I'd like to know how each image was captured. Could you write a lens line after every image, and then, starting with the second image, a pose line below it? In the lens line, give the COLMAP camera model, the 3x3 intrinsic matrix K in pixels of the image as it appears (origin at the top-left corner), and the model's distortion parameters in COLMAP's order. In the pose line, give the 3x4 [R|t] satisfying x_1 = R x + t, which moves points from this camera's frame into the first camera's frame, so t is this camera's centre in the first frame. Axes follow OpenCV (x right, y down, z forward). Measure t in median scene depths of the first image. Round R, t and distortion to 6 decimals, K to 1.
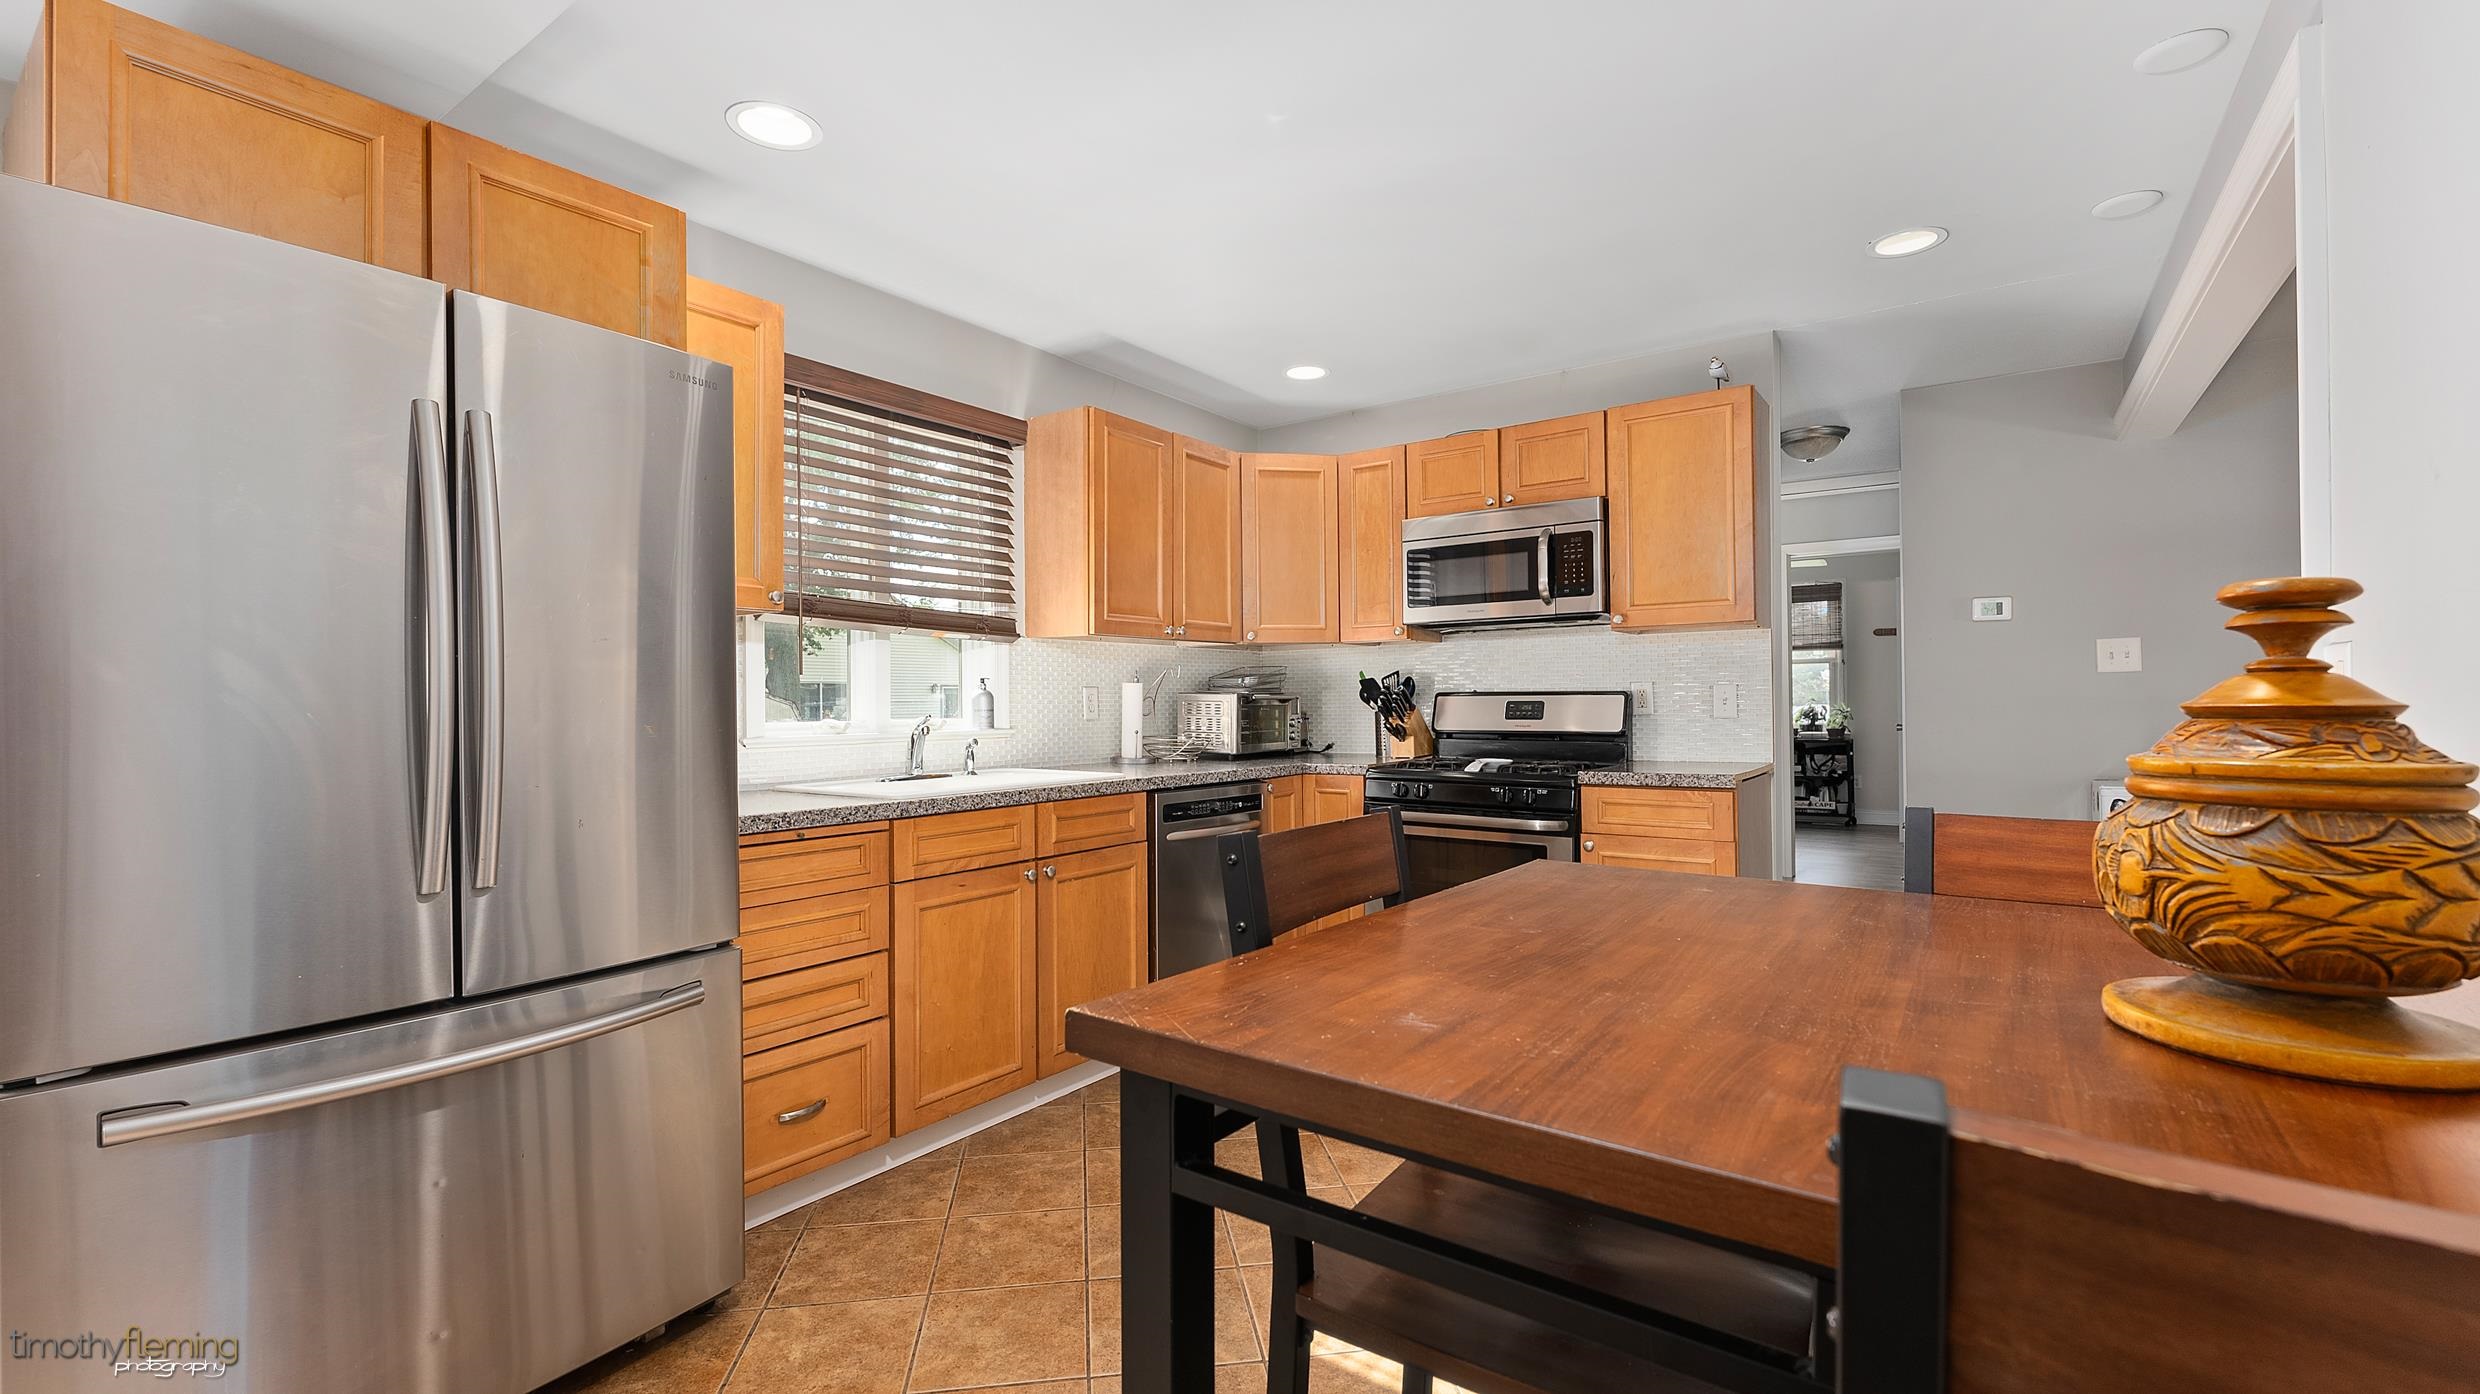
lens RADIAL K [[1096.6, 0, 1260.2], [0, 1096.6, 708.0], [0, 0, 1]] dist [-0.007219, 0.000264]
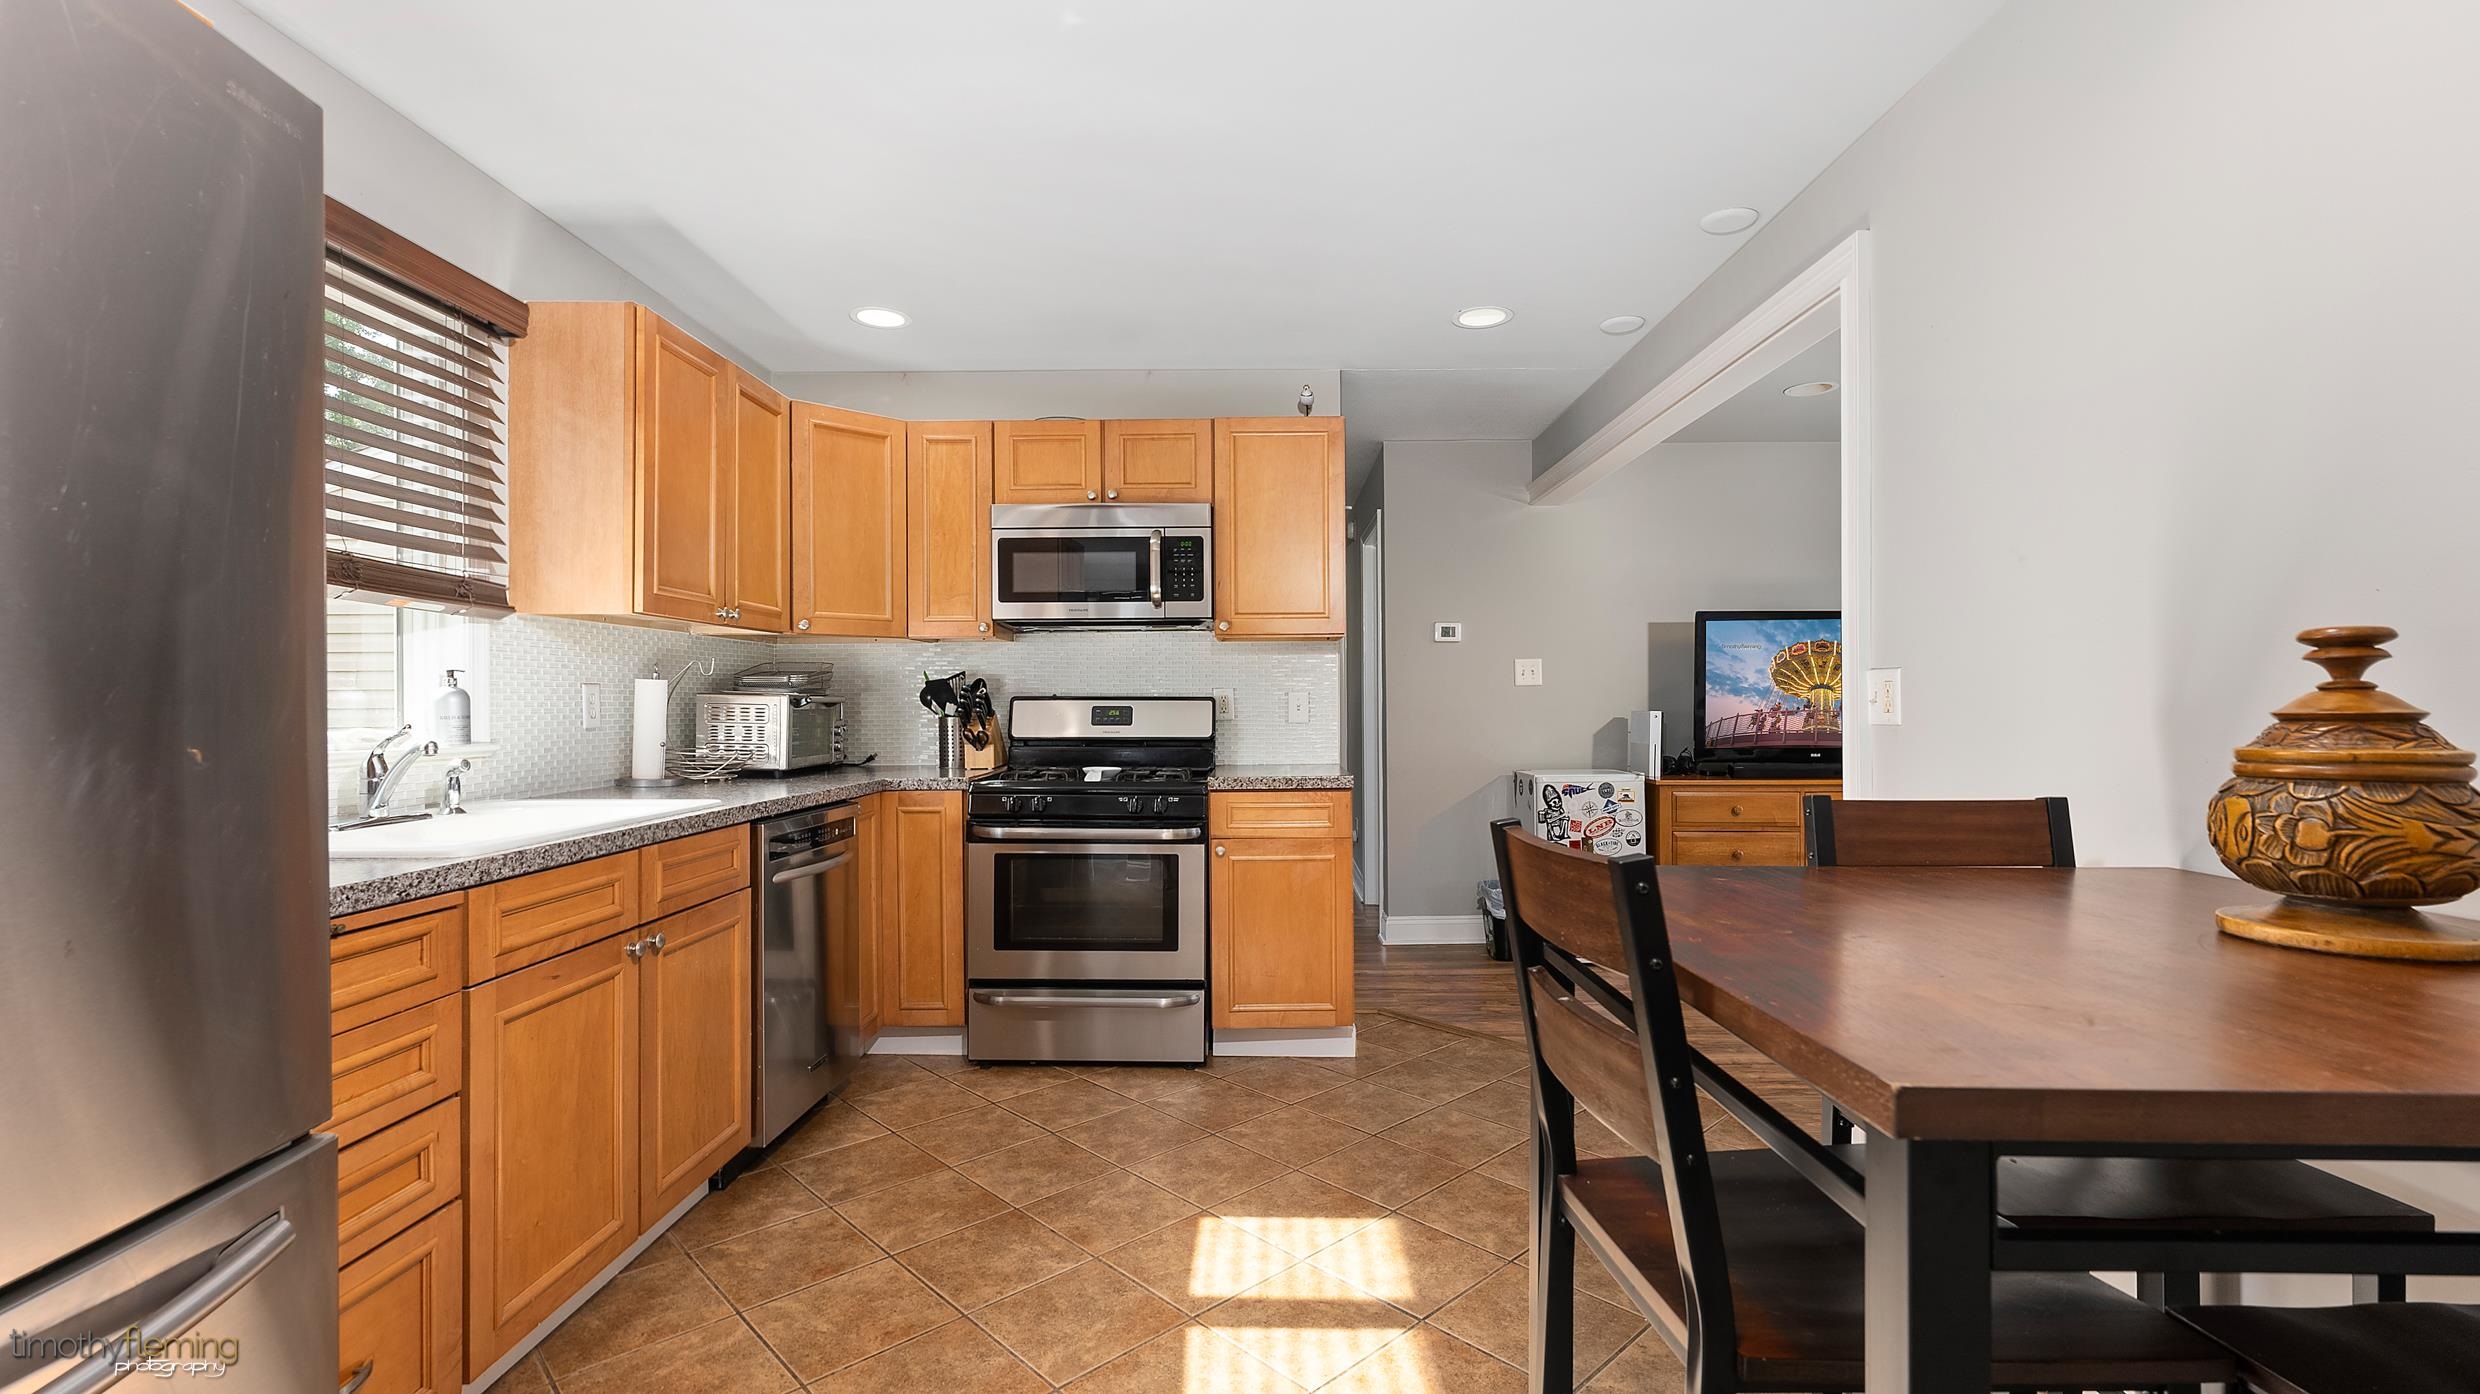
lens RADIAL K [[1096.6, 0, 1309.2], [0, 1096.6, 716.1], [0, 0, 1]] dist [-0.007219, 0.000264]
pose [[0.803142, -0.000669, 0.595787, -0.226178], [-0.000840, 0.999997, 0.002255, 0.000055], [-0.595787, -0.002311, 0.803139, 0.141419]]
